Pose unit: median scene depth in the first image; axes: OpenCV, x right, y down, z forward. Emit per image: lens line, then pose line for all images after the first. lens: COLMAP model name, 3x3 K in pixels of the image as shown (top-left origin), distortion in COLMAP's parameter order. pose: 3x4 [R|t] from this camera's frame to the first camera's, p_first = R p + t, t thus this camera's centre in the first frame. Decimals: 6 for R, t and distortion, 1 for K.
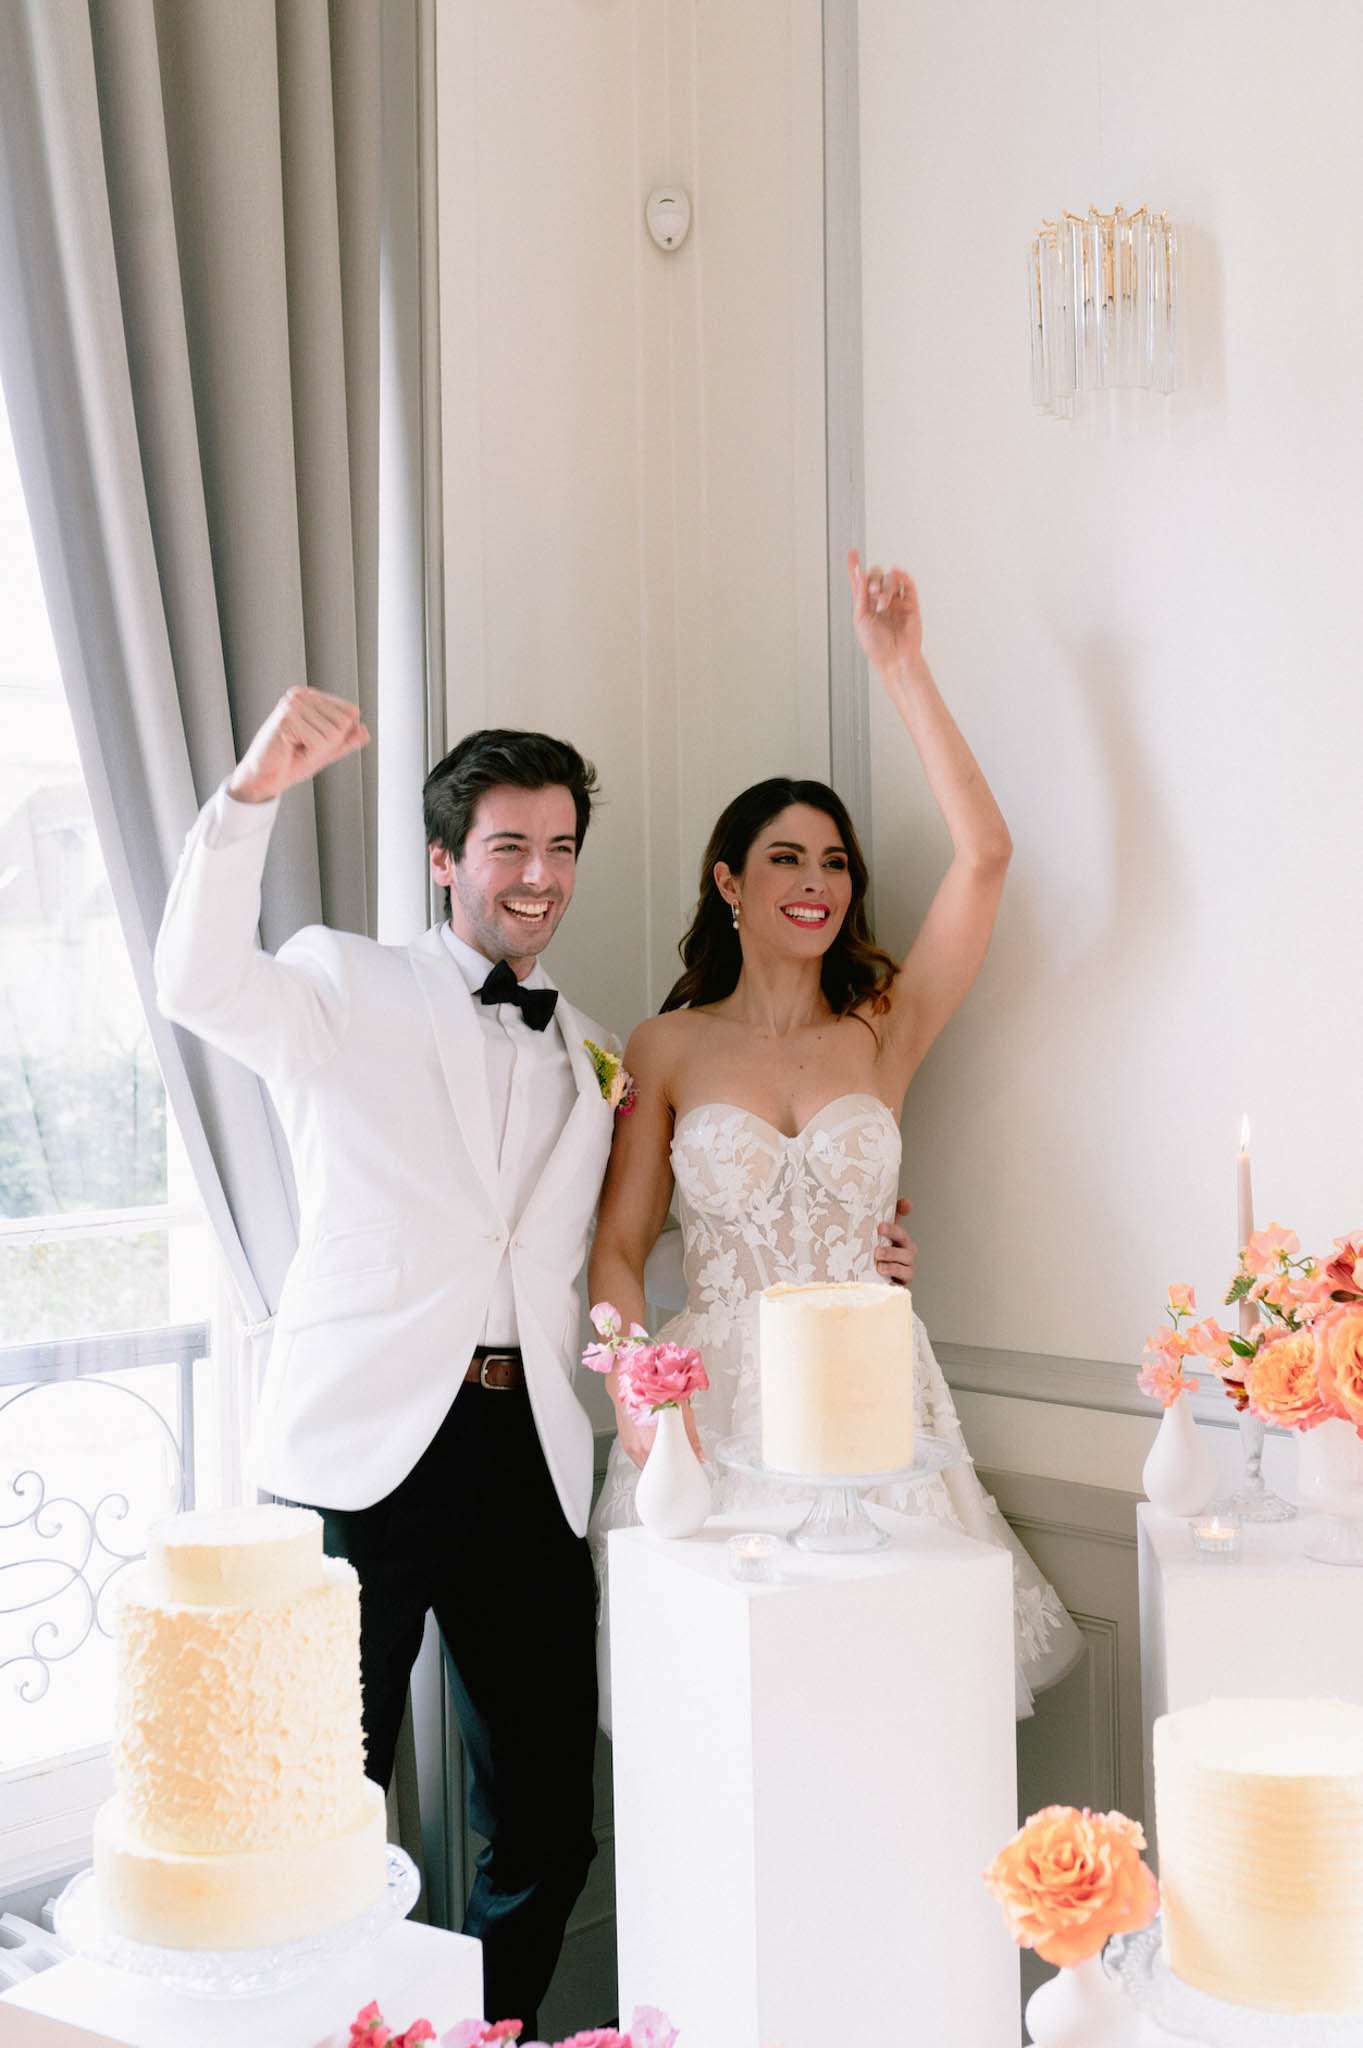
lens RADIAL K [[1996.0, 0, 681.5], [0, 1996.0, 1024.0], [0, 0, 1]] dist [-0.010321, 0.017615]
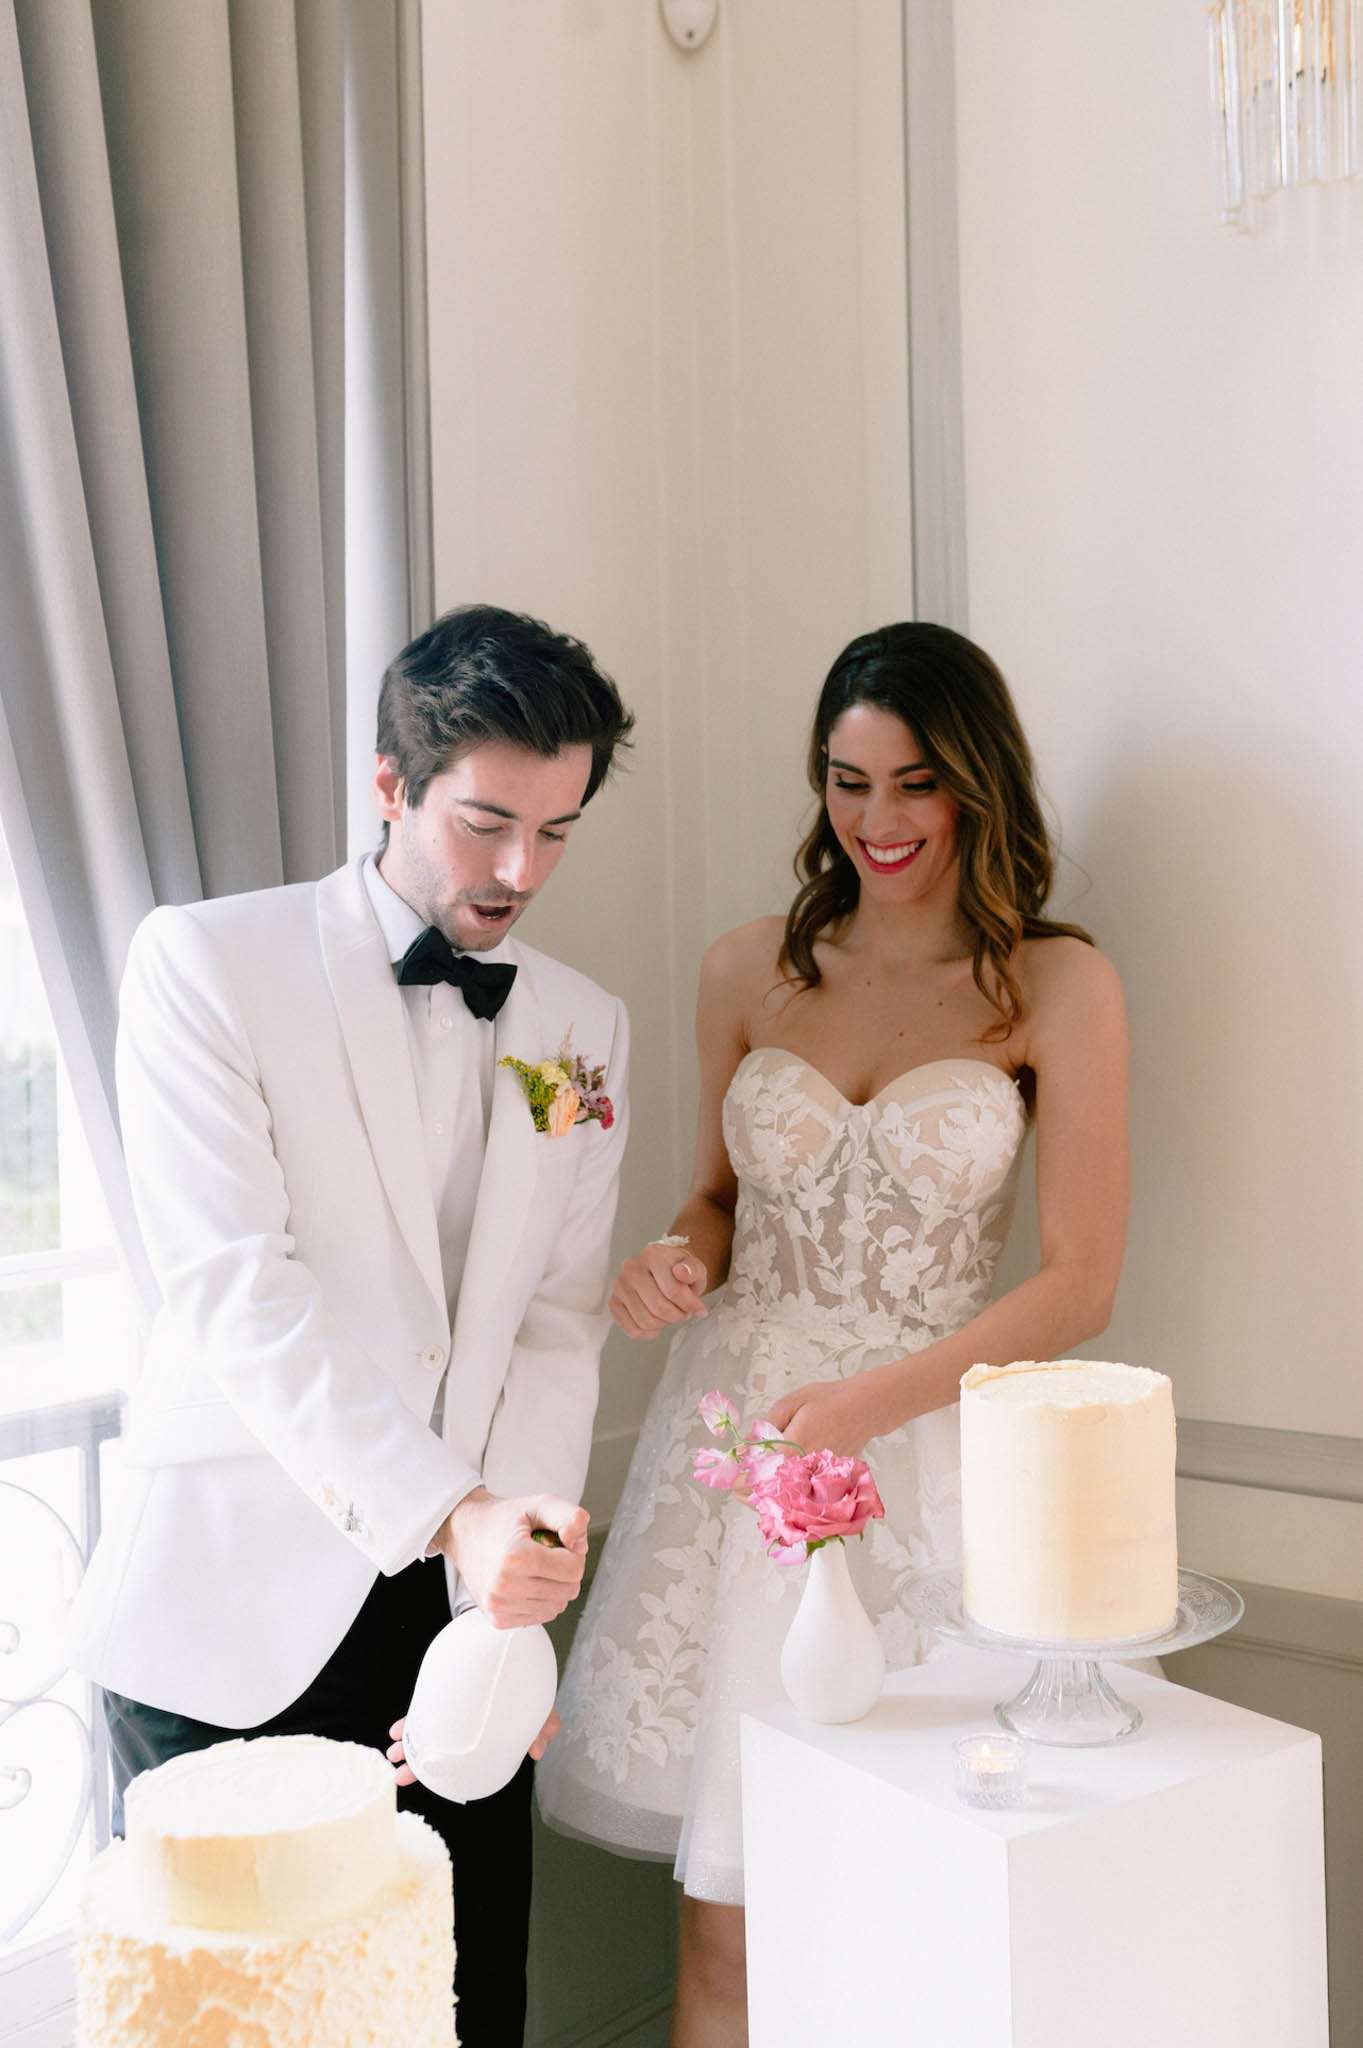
lens RADIAL K [[1996.0, 0, 681.5], [0, 1996.0, 1024.0], [0, 0, 1]] dist [-0.010321, 0.017615]
pose [[0.996354, -0.007165, 0.085017, -0.136363], [0.006438, 0.999940, 0.008817, -0.002010], [-0.085075, -0.008238, 0.996340, 0.329708]]
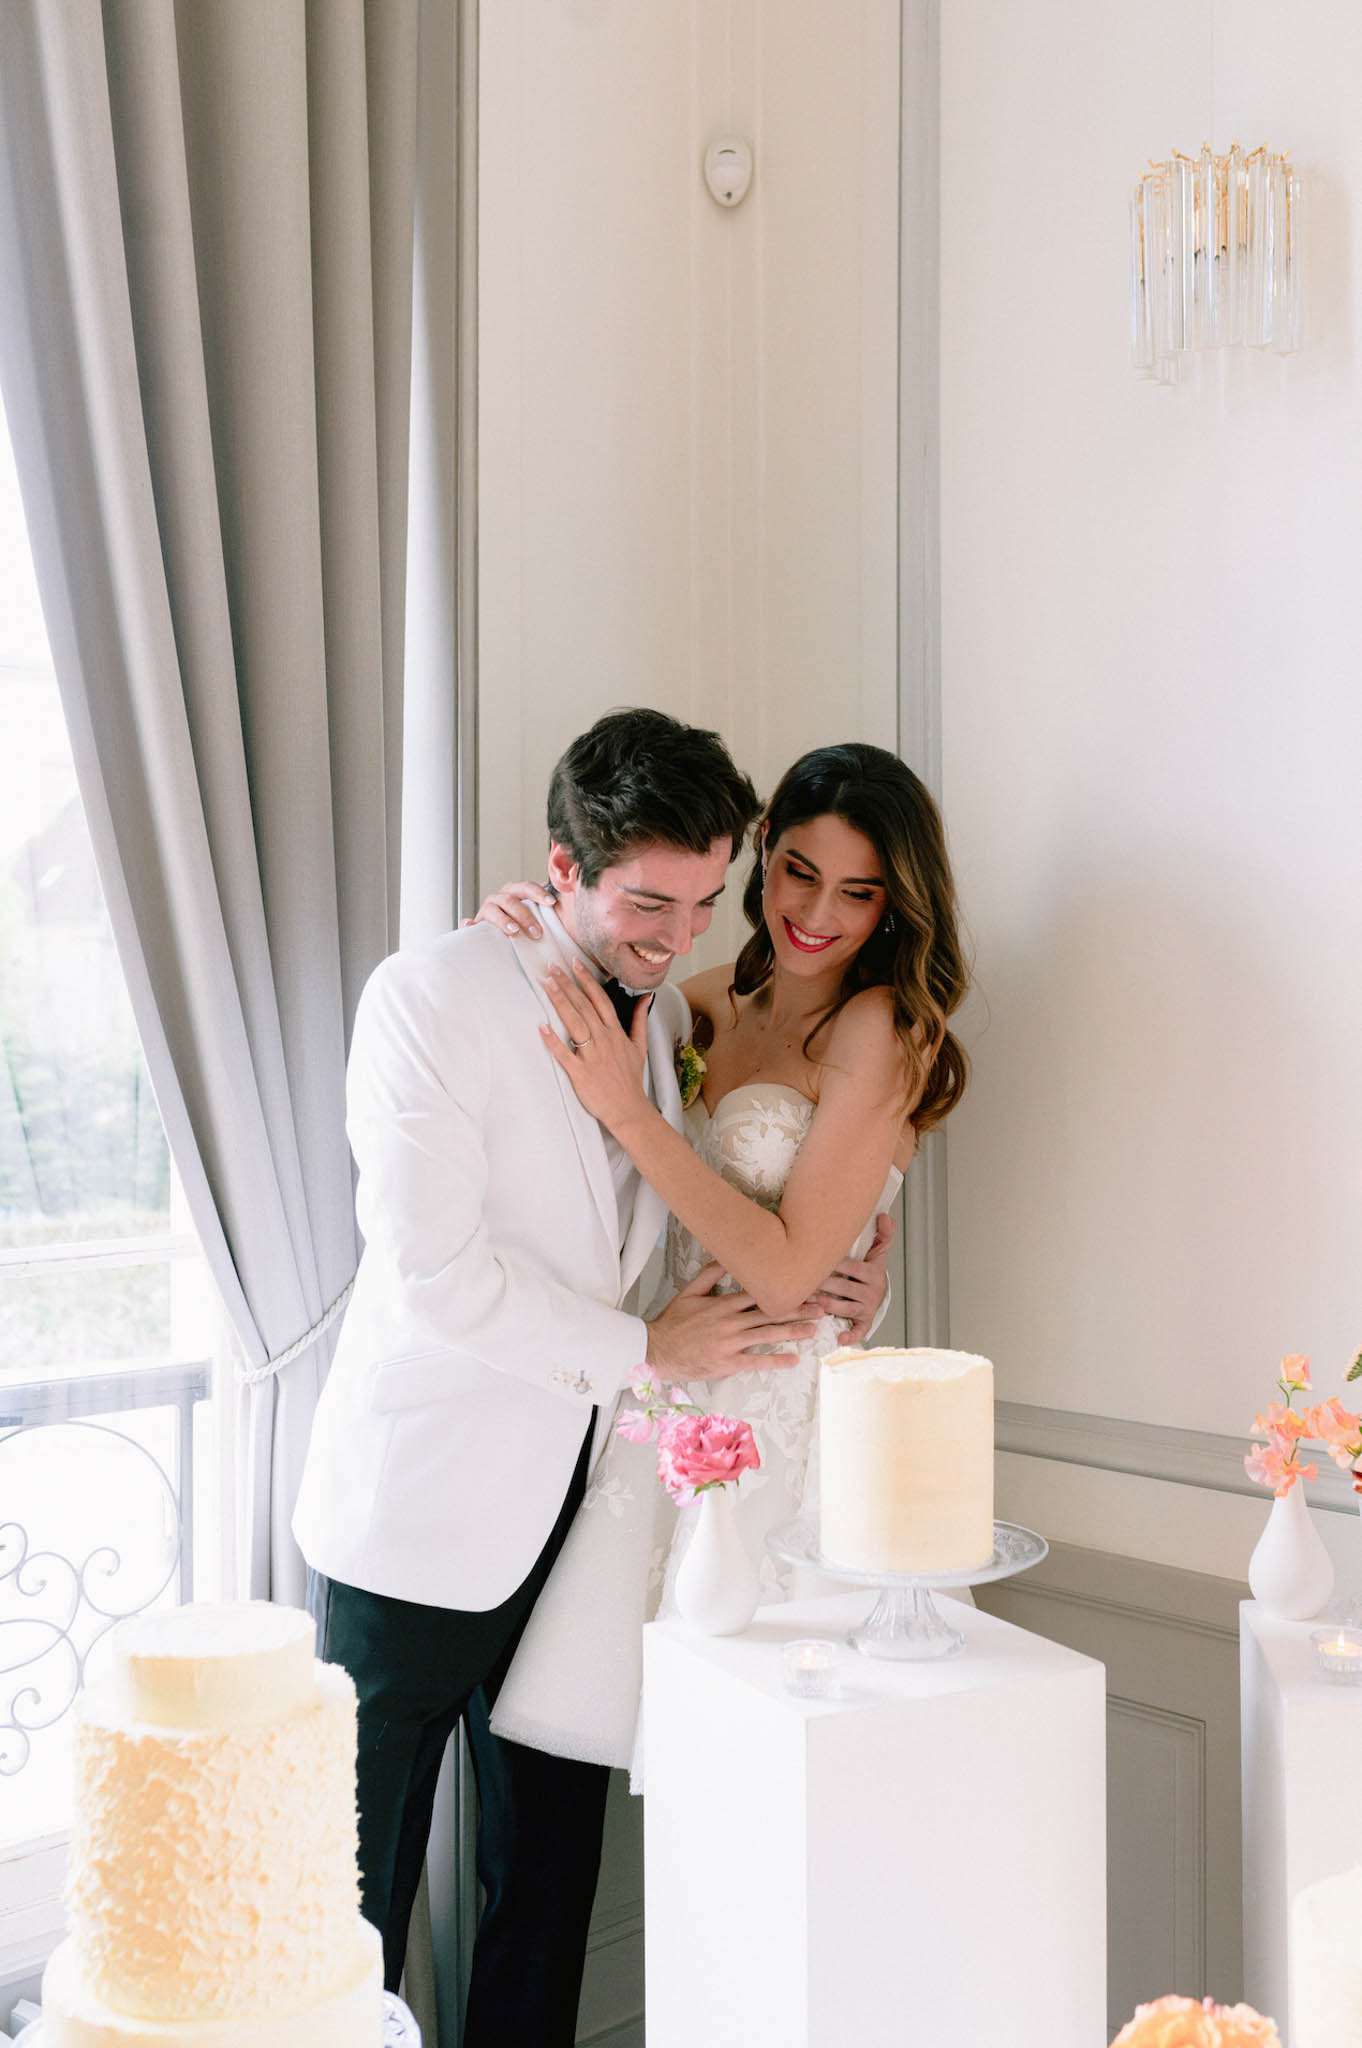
lens RADIAL K [[1996.0, 0, 681.0], [0, 1996.0, 1024.0], [0, 0, 1]] dist [-0.010321, 0.017615]
pose [[0.999719, 0.015907, -0.017550, -0.010157], [-0.015975, 0.999866, -0.003702, -0.010433], [0.017488, 0.003981, 0.999839, 0.133941]]
